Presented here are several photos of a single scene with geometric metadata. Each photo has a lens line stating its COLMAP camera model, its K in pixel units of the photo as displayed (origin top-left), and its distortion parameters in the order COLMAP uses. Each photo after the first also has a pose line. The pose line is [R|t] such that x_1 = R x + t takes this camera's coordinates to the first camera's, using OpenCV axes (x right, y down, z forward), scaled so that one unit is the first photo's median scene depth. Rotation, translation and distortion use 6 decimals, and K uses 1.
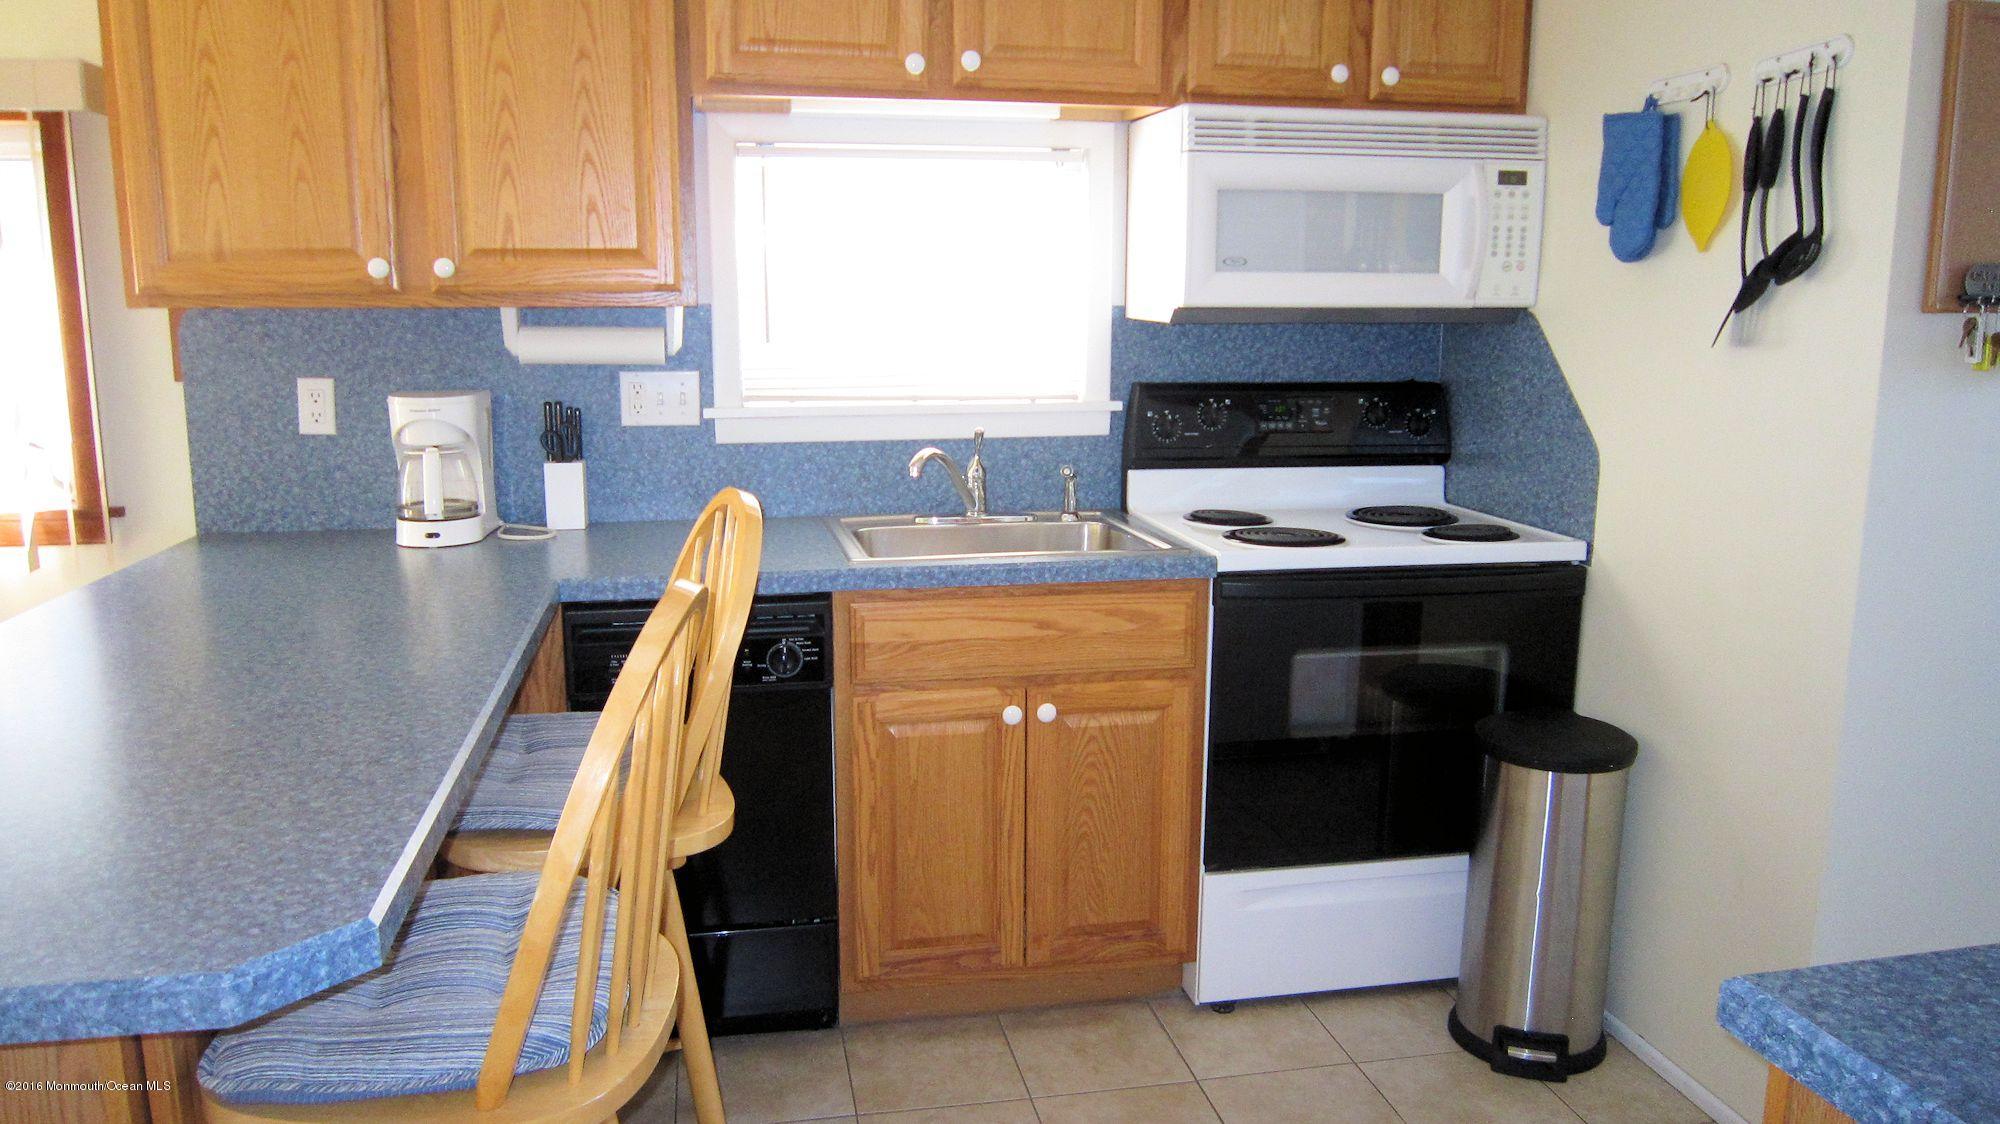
lens RADIAL K [[1433.8, 0, 1000.0], [0, 1433.8, 562.0], [0, 0, 1]] dist [-0.046607, 0.008770]
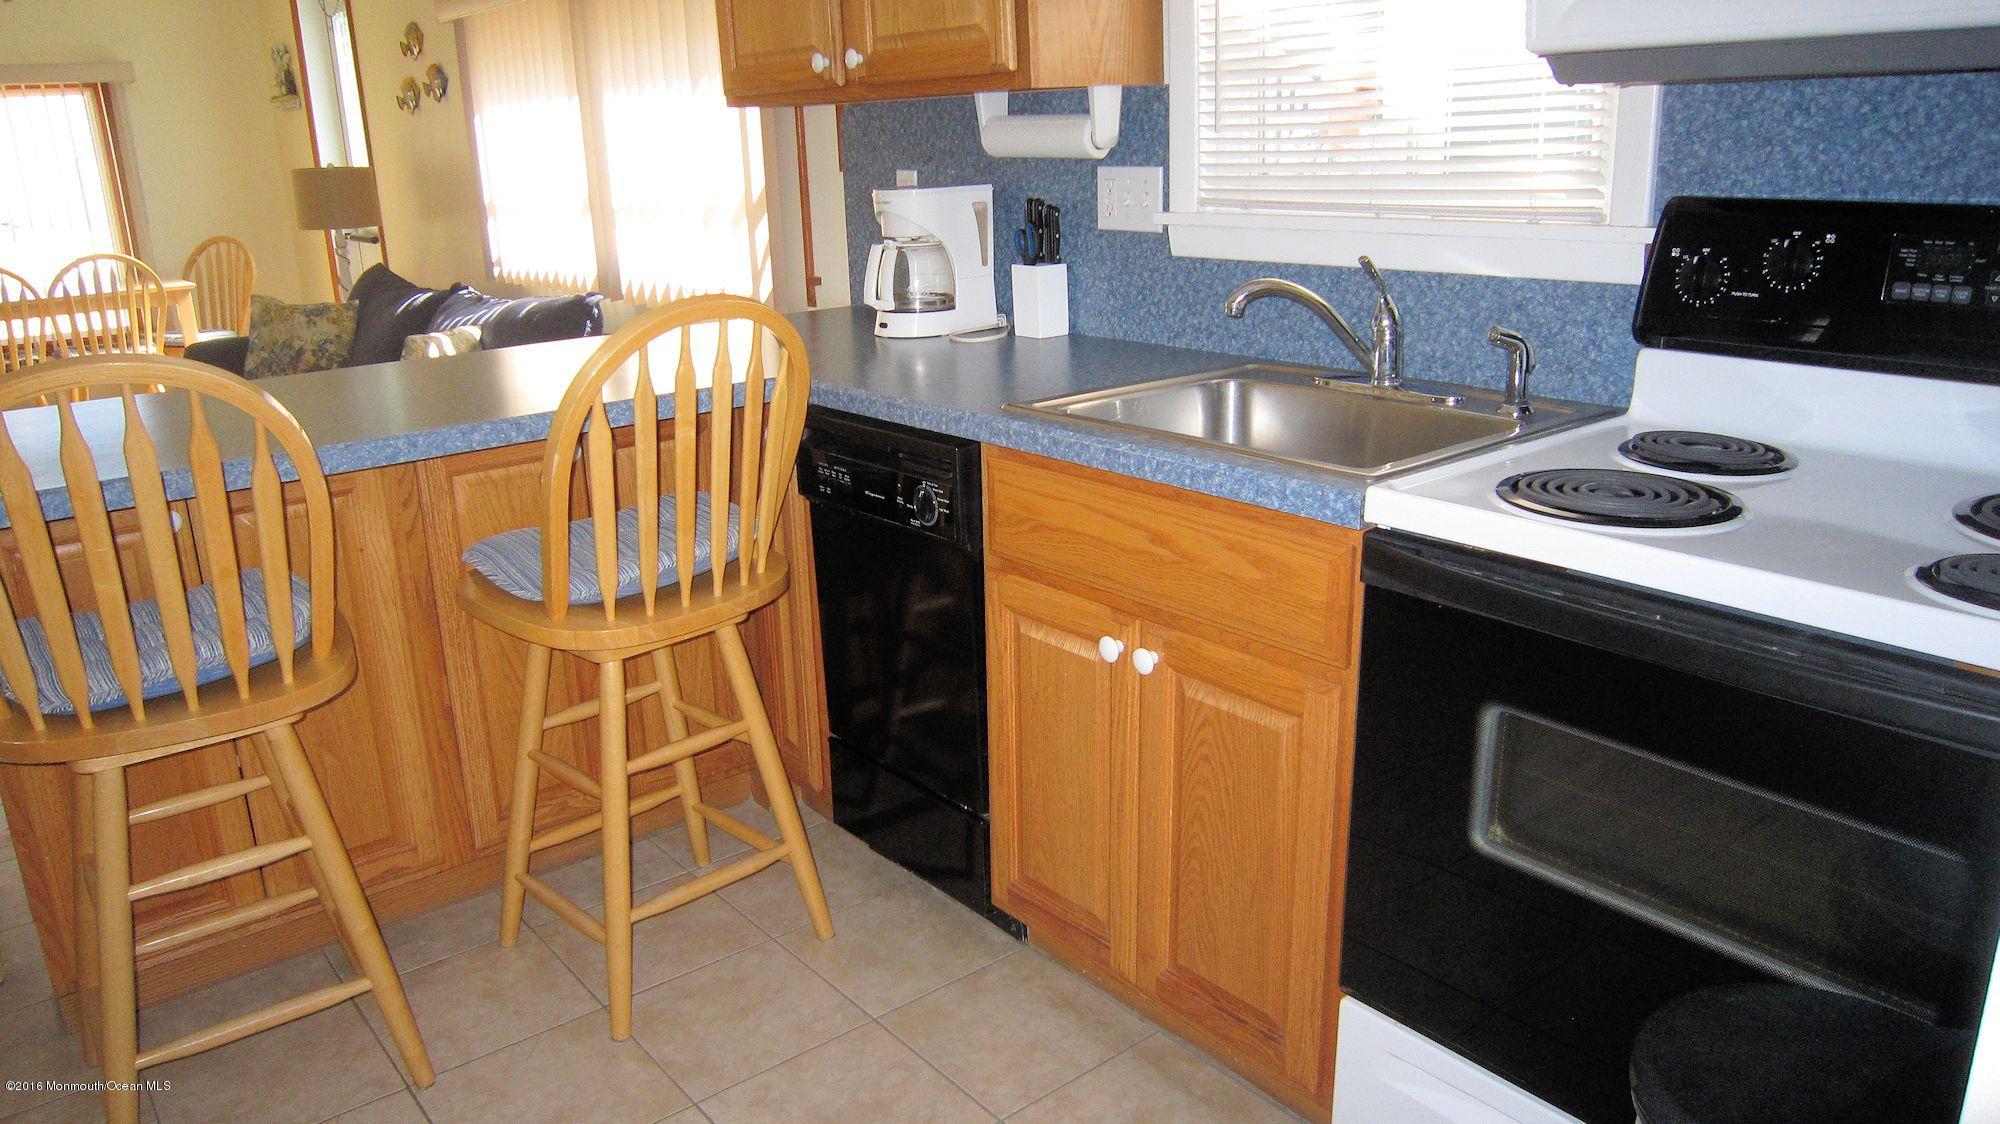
lens RADIAL K [[1433.8, 0, 1000.0], [0, 1433.8, 562.0], [0, 0, 1]] dist [-0.046607, 0.008770]
pose [[0.454990, 0.240946, -0.857280, 0.523450], [-0.127963, 0.970398, 0.204824, -0.068802], [0.881255, 0.016507, 0.472353, 0.531254]]
